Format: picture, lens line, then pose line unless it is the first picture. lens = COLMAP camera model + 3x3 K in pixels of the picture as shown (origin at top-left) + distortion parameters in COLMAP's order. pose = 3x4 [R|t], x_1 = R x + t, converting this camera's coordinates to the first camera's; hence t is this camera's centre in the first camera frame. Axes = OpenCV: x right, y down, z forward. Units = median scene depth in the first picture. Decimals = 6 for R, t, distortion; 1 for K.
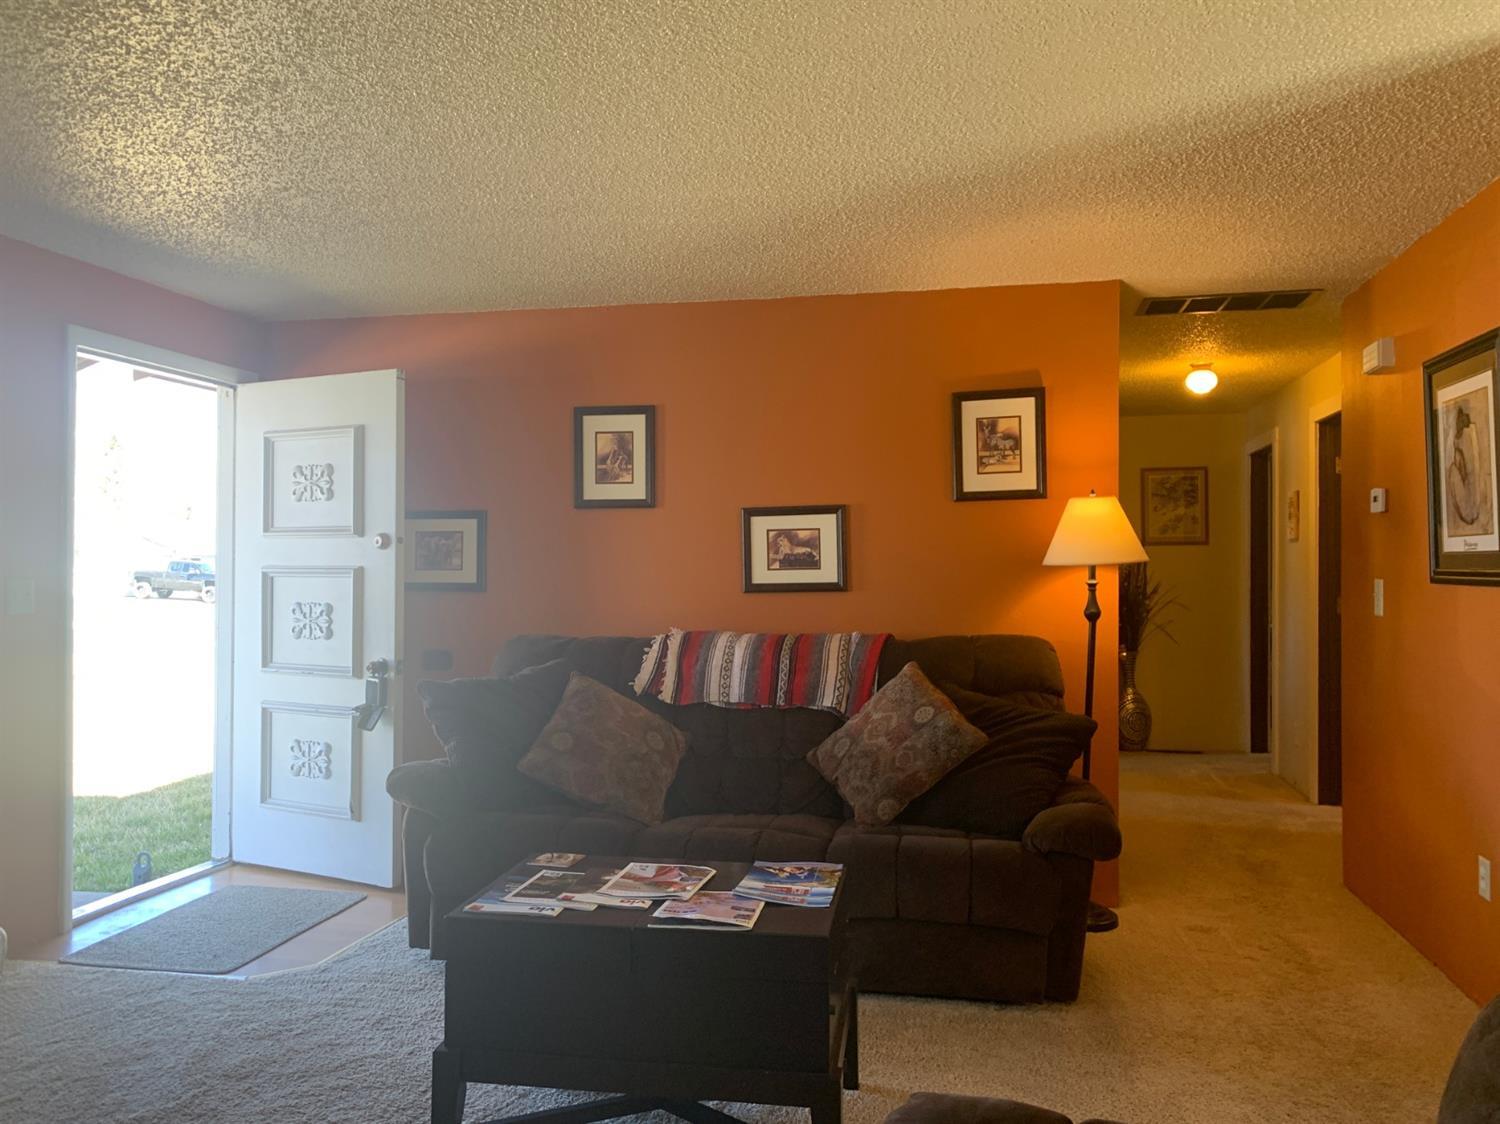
lens RADIAL K [[1140.2, 0, 743.6], [0, 1140.2, 555.4], [0, 0, 1]] dist [0.042001, -0.045592]
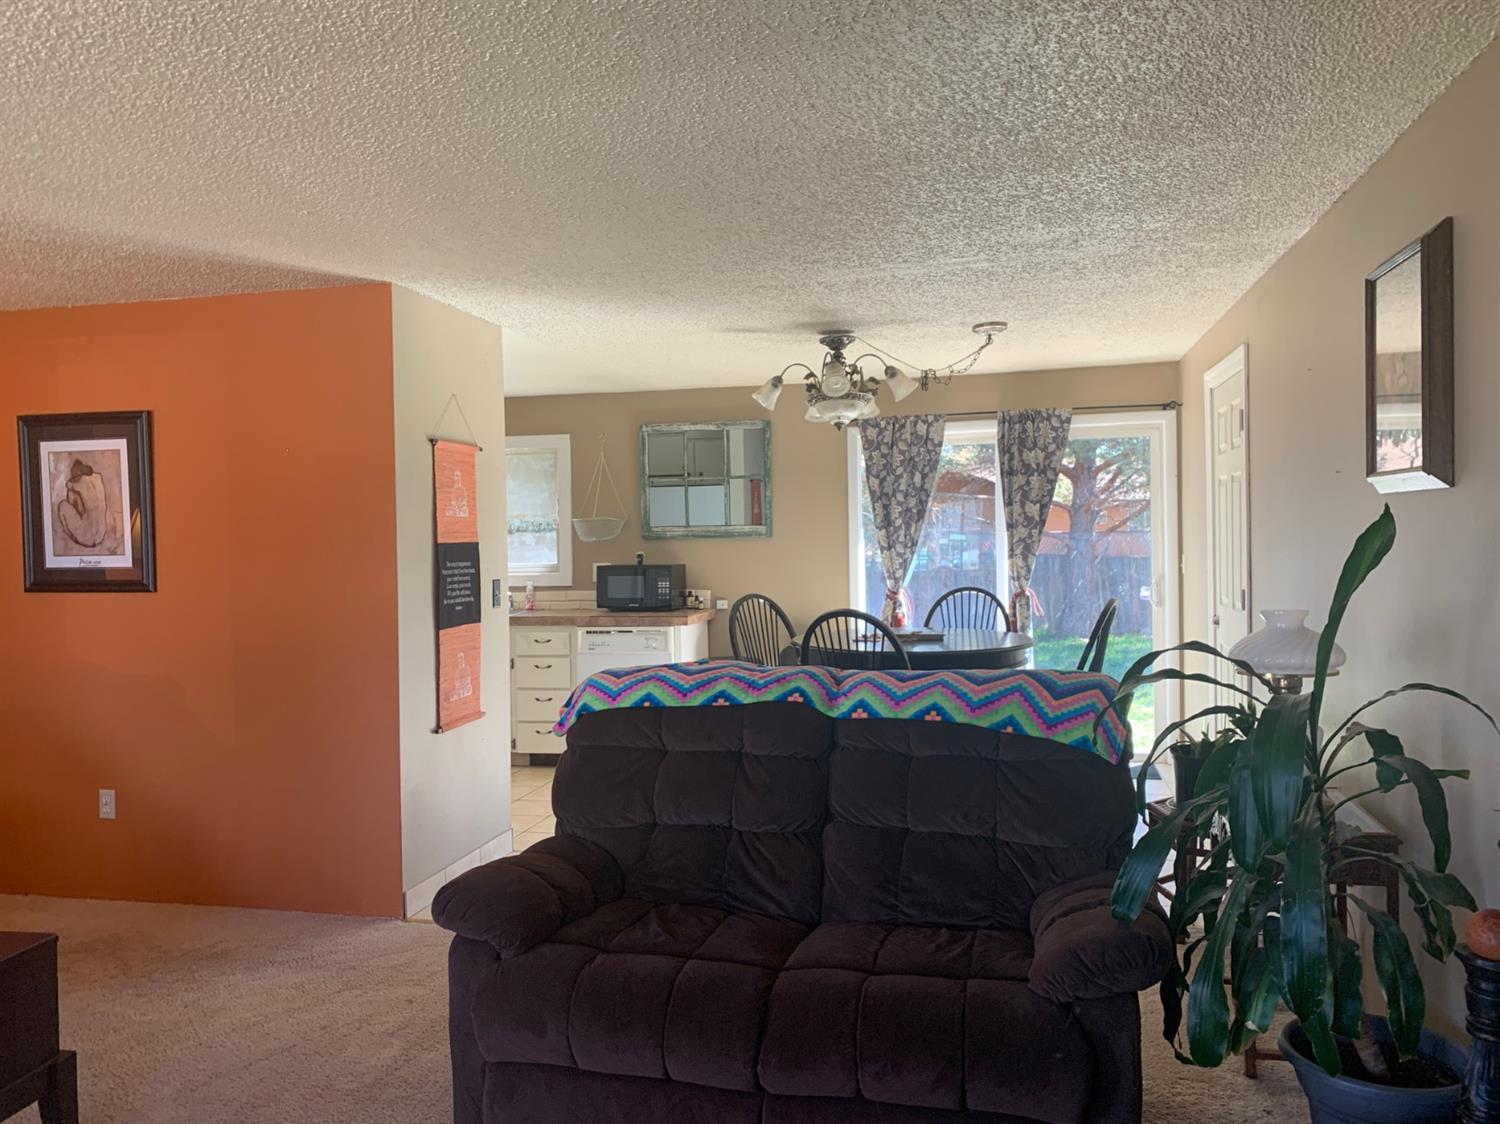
lens RADIAL K [[1140.2, 0, 745.8], [0, 1140.2, 553.0], [0, 0, 1]] dist [0.042001, -0.045592]
pose [[0.011253, -0.015077, 0.999823, -0.542458], [0.006616, 0.999866, 0.015003, -0.027206], [-0.999915, 0.006446, 0.011351, 0.163506]]
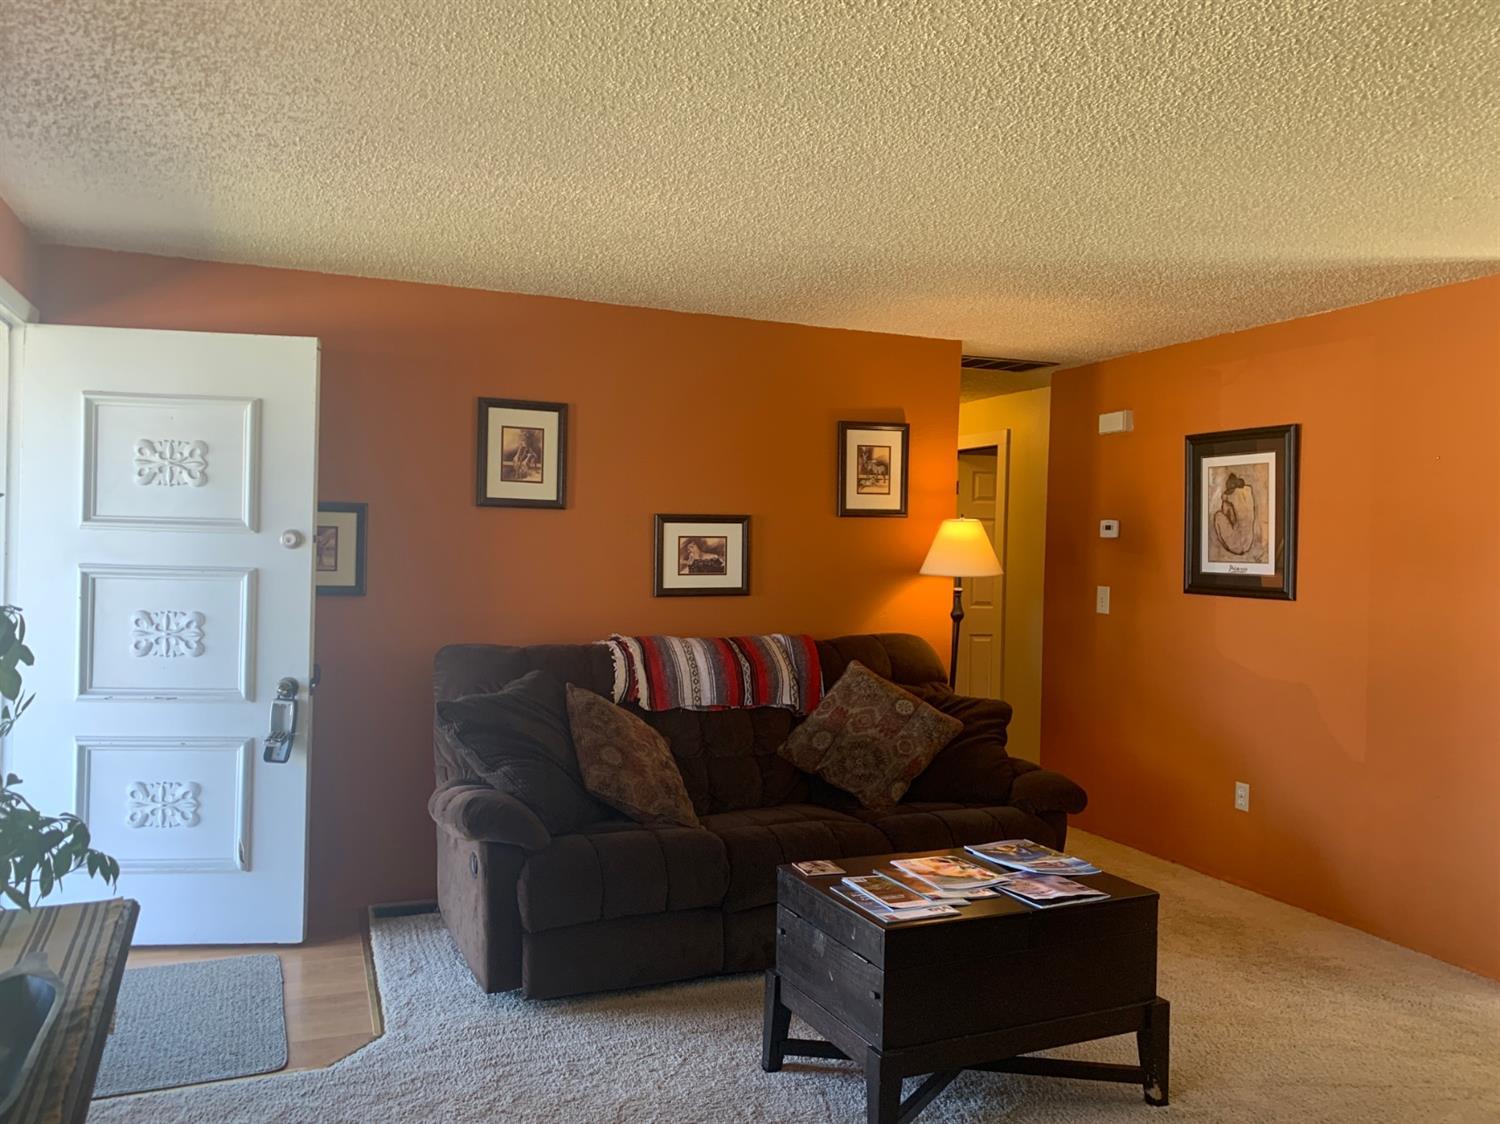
lens RADIAL K [[1140.2, 0, 737.6], [0, 1140.2, 560.6], [0, 0, 1]] dist [0.042001, -0.045592]
pose [[0.829226, 0.012450, 0.558774, -0.535141], [-0.028271, 0.999406, 0.019686, -0.023305], [-0.558198, -0.032121, 0.829086, 0.116480]]
